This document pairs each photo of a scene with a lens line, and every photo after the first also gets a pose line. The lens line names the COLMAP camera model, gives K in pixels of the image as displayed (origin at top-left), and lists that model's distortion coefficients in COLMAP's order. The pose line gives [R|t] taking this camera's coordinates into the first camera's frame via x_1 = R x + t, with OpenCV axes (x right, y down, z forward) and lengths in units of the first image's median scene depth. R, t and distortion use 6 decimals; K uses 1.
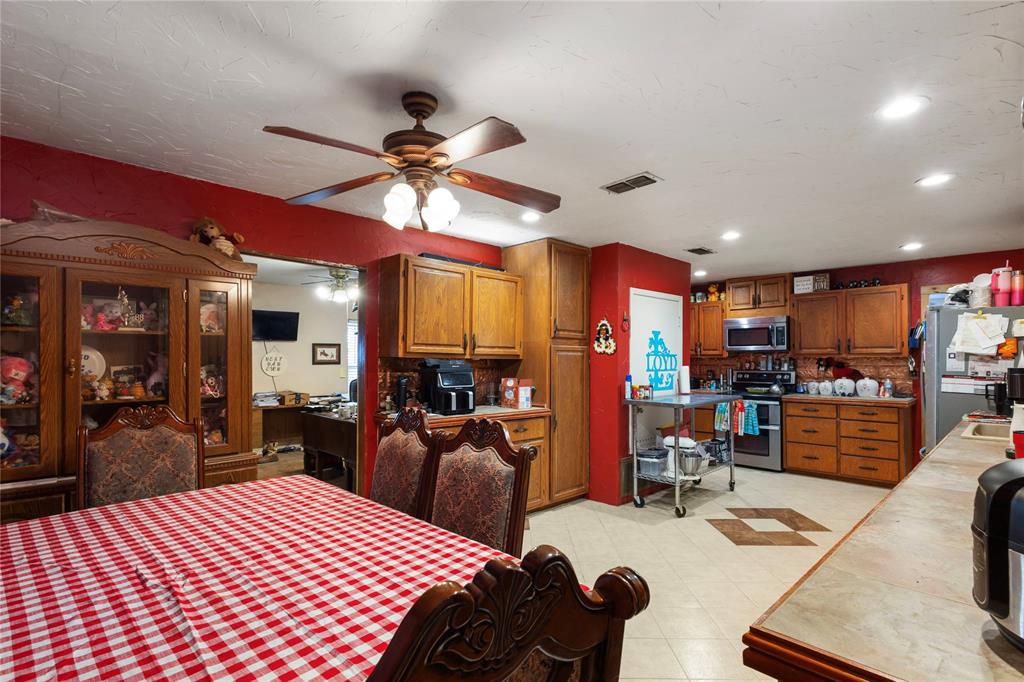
lens RADIAL K [[474.9, 0, 507.4], [0, 474.9, 349.2], [0, 0, 1]] dist [0.003254, 0.000191]
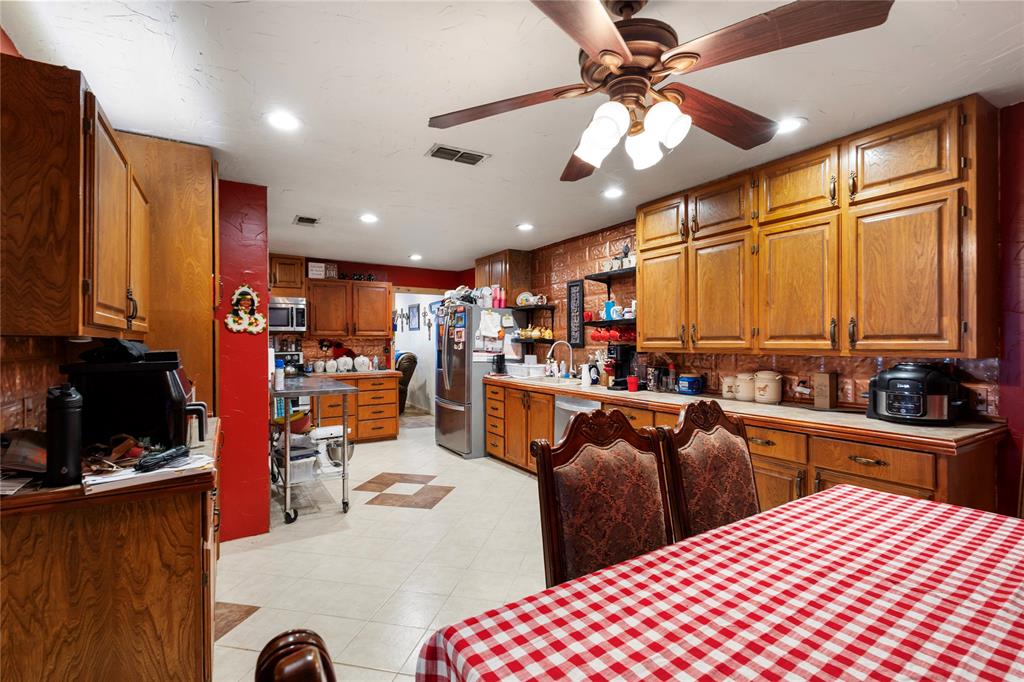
lens RADIAL K [[474.9, 0, 504.3], [0, 474.9, 340.0], [0, 0, 1]] dist [0.003254, 0.000191]
pose [[0.226870, -0.000348, 0.973925, -0.424249], [-0.018867, 0.999811, 0.004753, 0.009732], [-0.973742, -0.019454, 0.226820, 0.456631]]
